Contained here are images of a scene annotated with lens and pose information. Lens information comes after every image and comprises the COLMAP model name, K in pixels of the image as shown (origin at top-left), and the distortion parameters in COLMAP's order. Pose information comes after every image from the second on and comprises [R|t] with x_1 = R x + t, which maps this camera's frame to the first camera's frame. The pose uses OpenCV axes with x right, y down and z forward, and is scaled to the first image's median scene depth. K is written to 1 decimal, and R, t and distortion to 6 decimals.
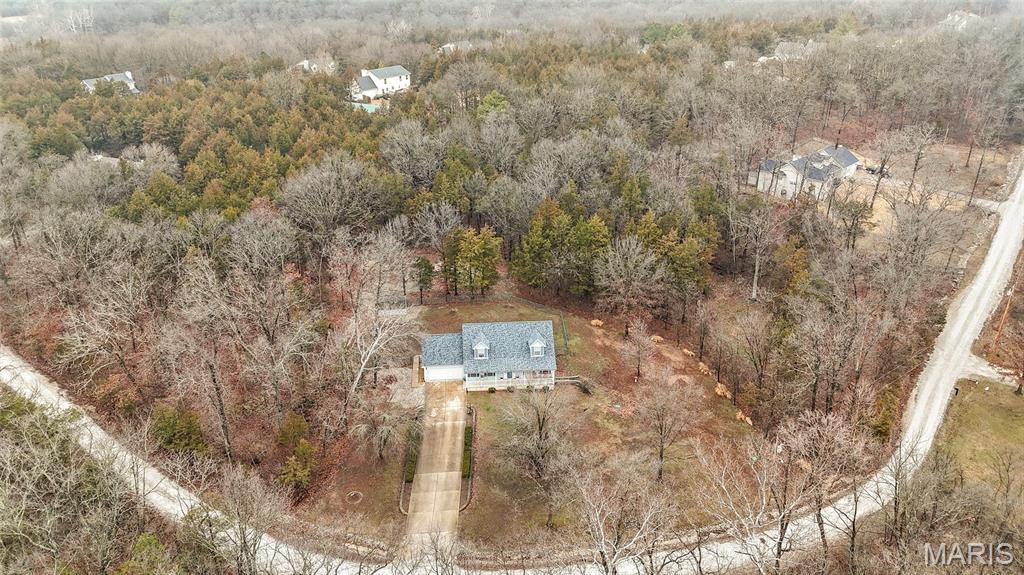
lens RADIAL K [[744.6, 0, 510.2], [0, 744.6, 288.0], [0, 0, 1]] dist [0.059101, -0.035576]
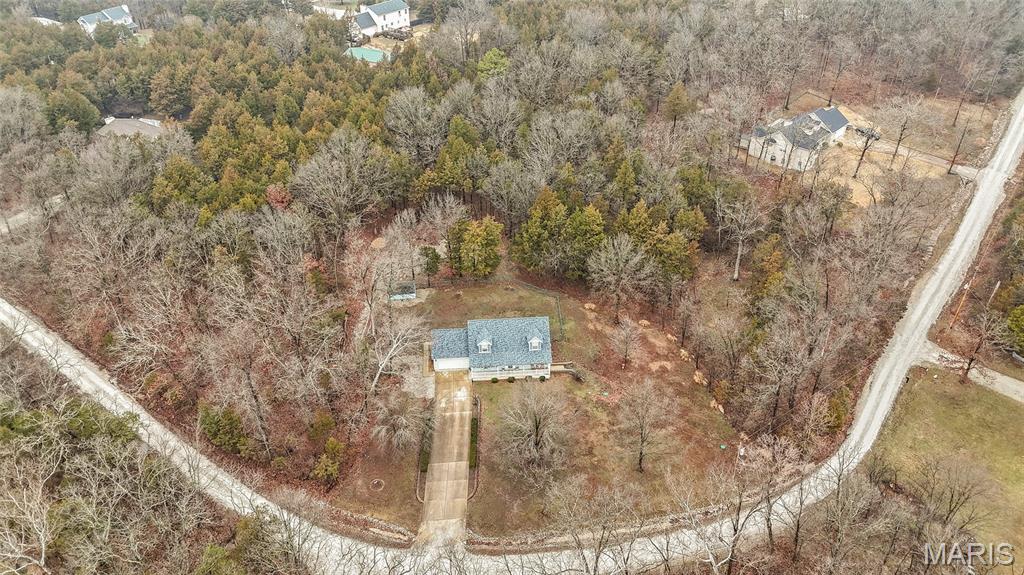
lens RADIAL K [[744.6, 0, 509.7], [0, 744.6, 288.3], [0, 0, 1]] dist [0.059101, -0.035576]
pose [[1.000000, 0.000460, 0.000339, -0.001805], [-0.000509, 0.986696, 0.162573, -0.159016], [-0.000260, -0.162573, 0.986696, -0.075468]]
